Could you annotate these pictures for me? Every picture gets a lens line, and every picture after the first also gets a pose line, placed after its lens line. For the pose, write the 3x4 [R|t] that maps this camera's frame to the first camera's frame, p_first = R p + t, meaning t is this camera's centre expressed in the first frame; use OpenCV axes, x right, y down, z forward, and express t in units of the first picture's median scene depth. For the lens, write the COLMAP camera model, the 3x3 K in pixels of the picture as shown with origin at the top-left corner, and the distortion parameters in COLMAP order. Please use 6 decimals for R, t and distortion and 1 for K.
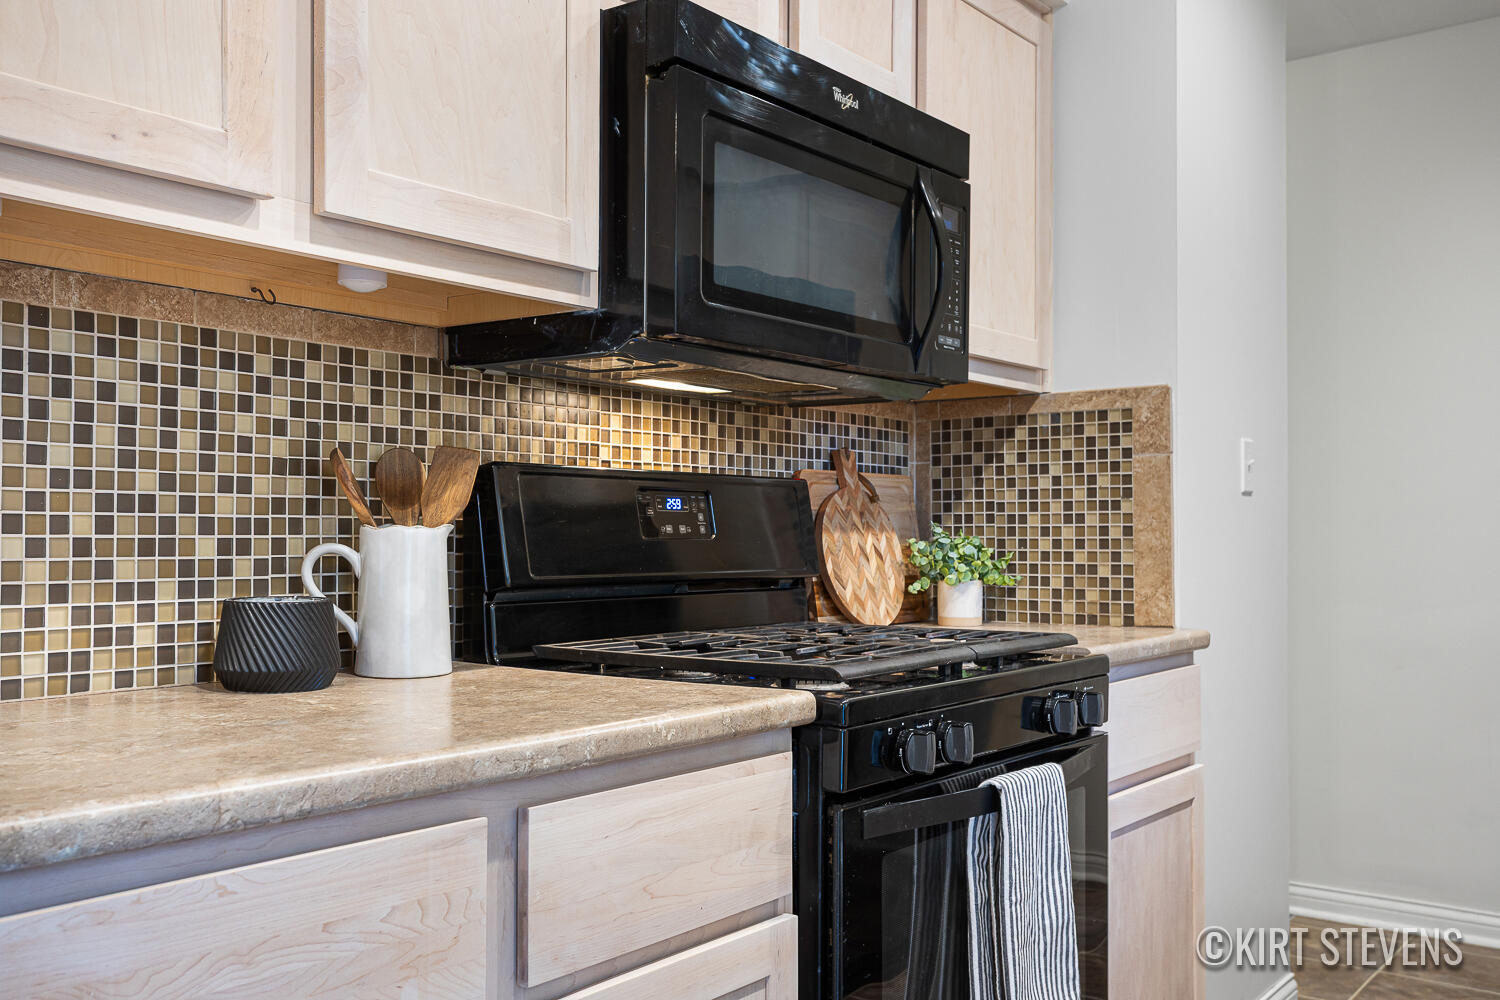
lens RADIAL K [[1397.1, 0, 747.5], [0, 1397.1, 525.6], [0, 0, 1]] dist [0.001046, 0.012198]
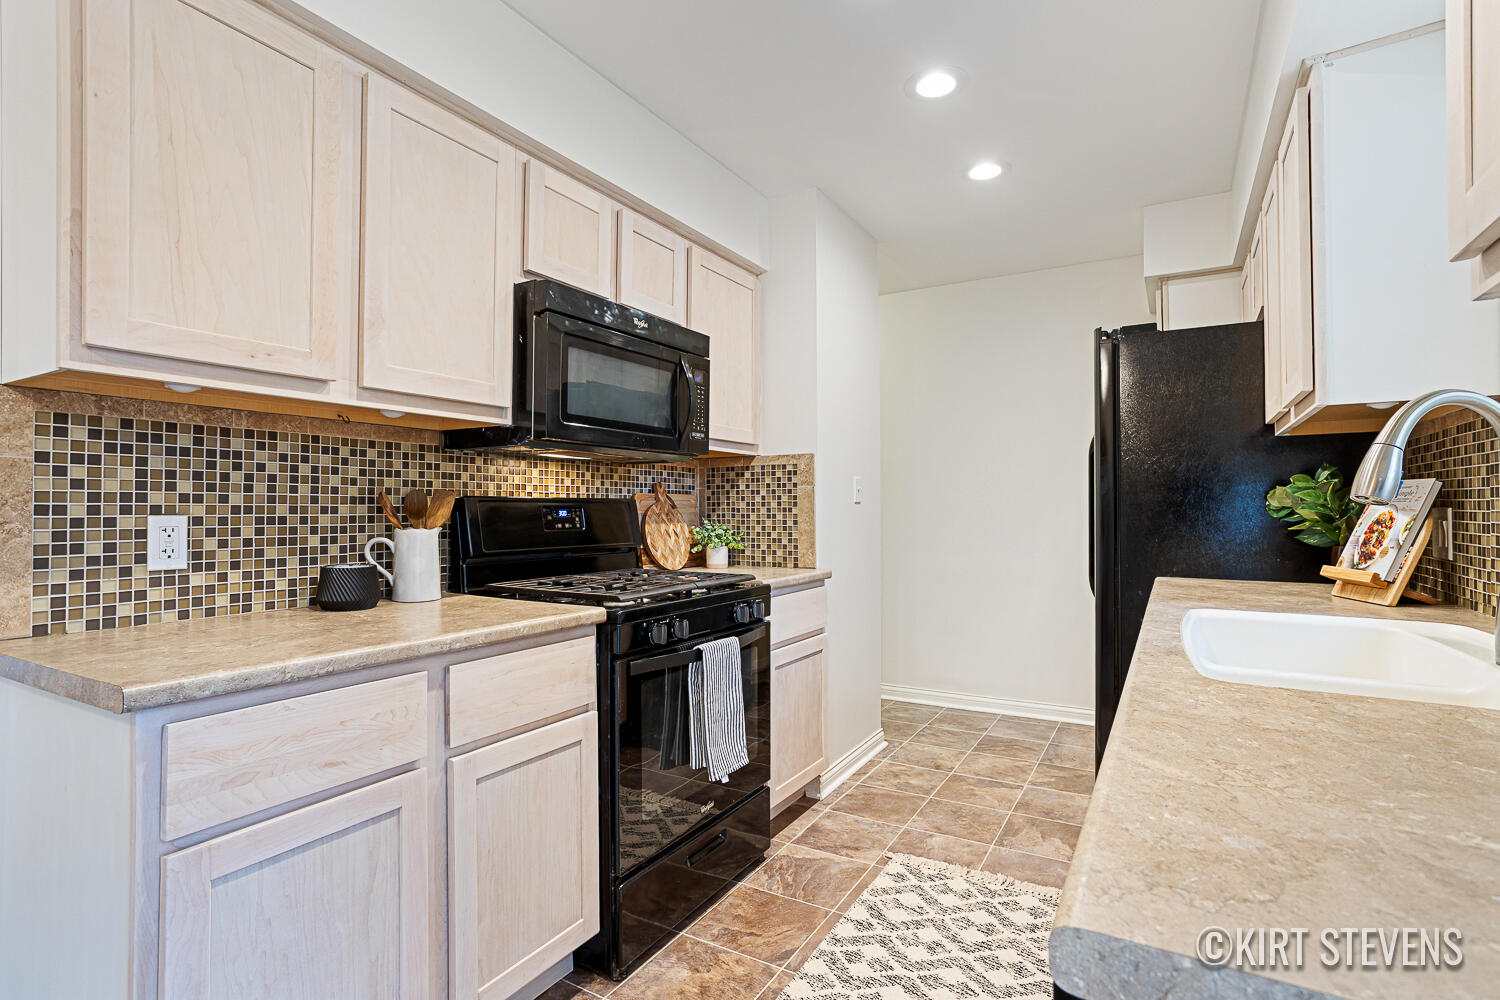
lens RADIAL K [[729.3, 0, 750.0], [0, 729.3, 500.0], [0, 0, 1]] dist [-0.054596, 0.033547]
pose [[0.993722, -0.000400, 0.111874, 0.115760], [0.001150, 0.999977, -0.006636, -0.031544], [-0.111869, 0.006723, 0.993700, -0.110680]]
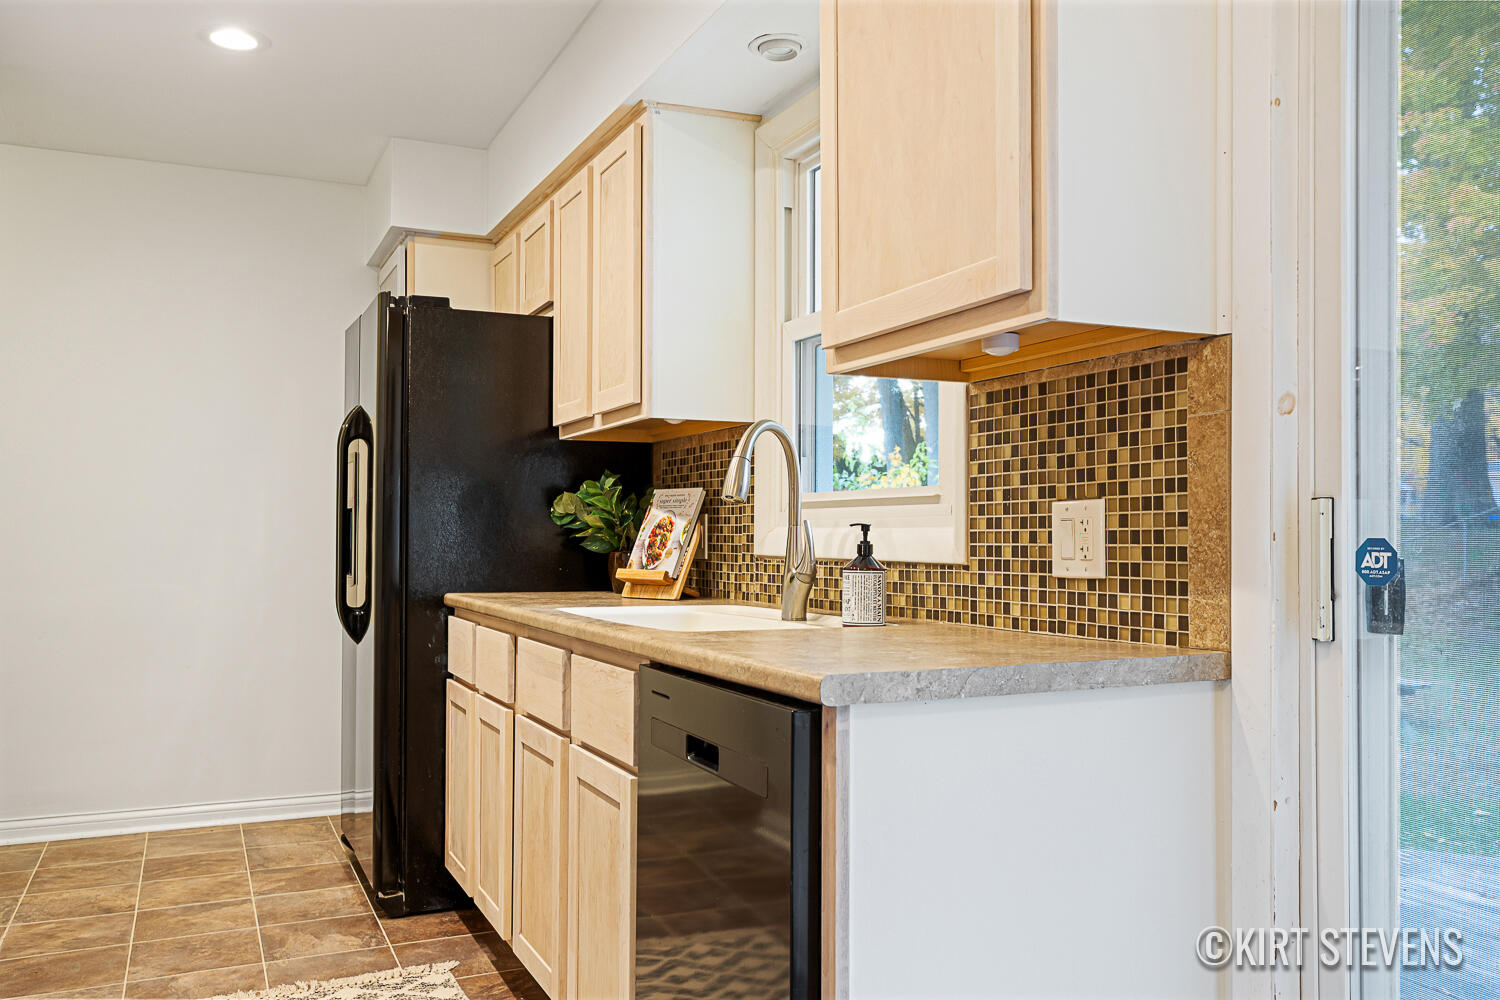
lens RADIAL K [[1242.9, 0, 757.9], [0, 1242.9, 517.1], [0, 0, 1]] dist [-0.006774, 0.003970]
pose [[0.475703, 0.015604, 0.879468, -0.448707], [-0.008851, 0.999877, -0.012954, 0.000039], [-0.879562, -0.001622, 0.475782, -0.239670]]
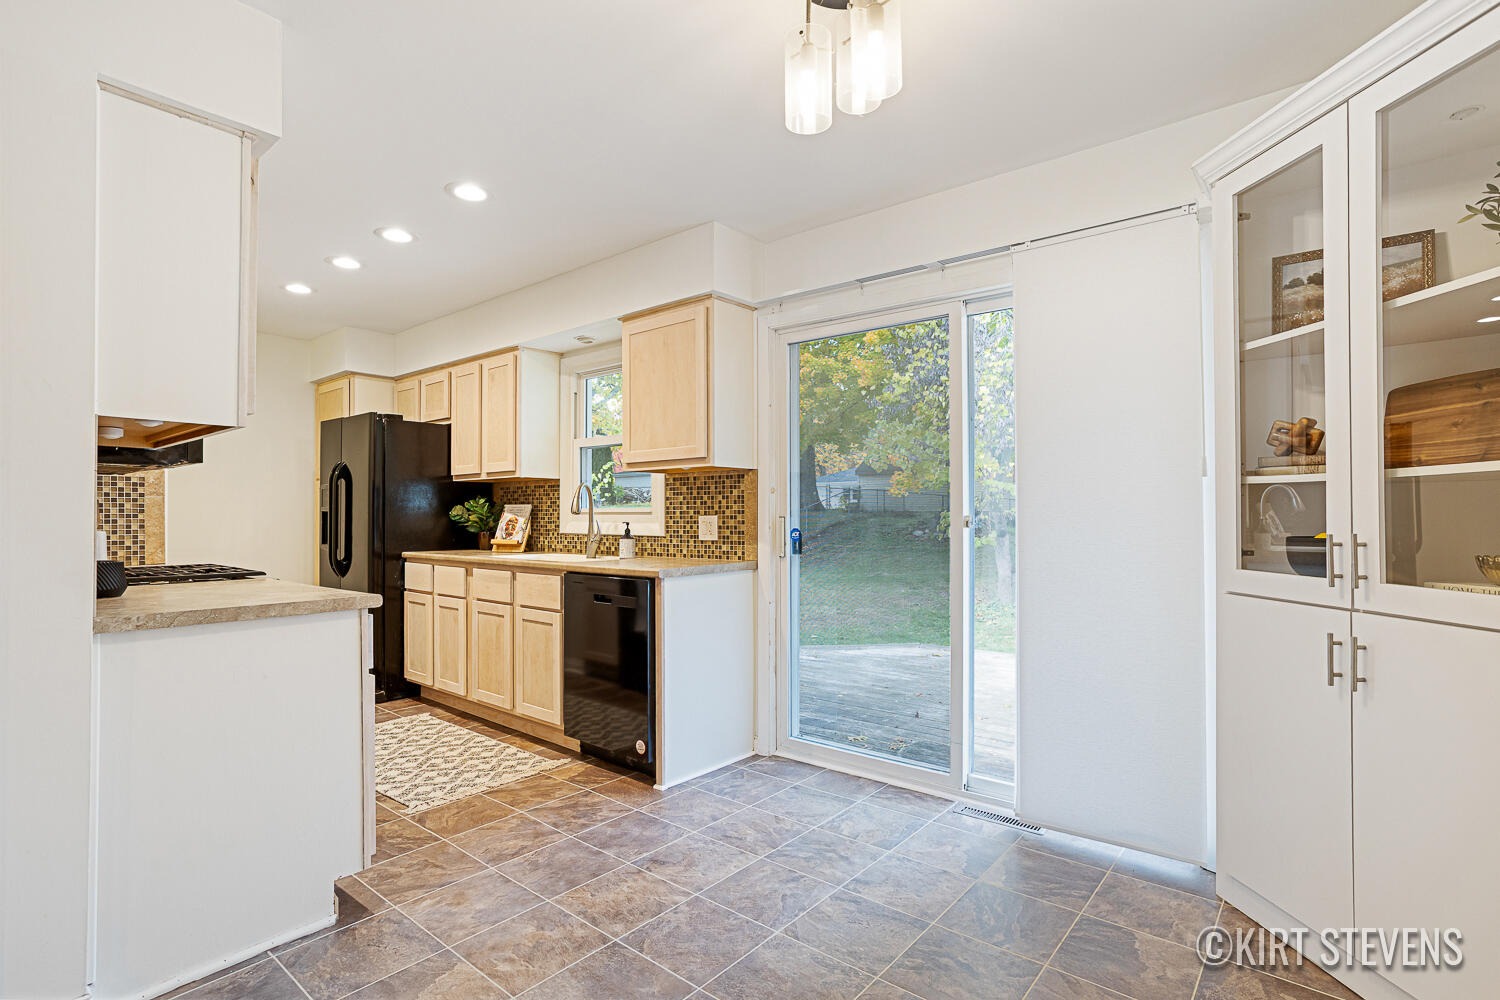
lens RADIAL K [[729.3, 0, 750.0], [0, 729.3, 500.0], [0, 0, 1]] dist [-0.054596, 0.033547]
pose [[0.053398, 0.021117, 0.998350, -1.301434], [-0.004799, 0.999770, -0.020890, -0.030939], [-0.998562, -0.003675, 0.053488, -0.193823]]
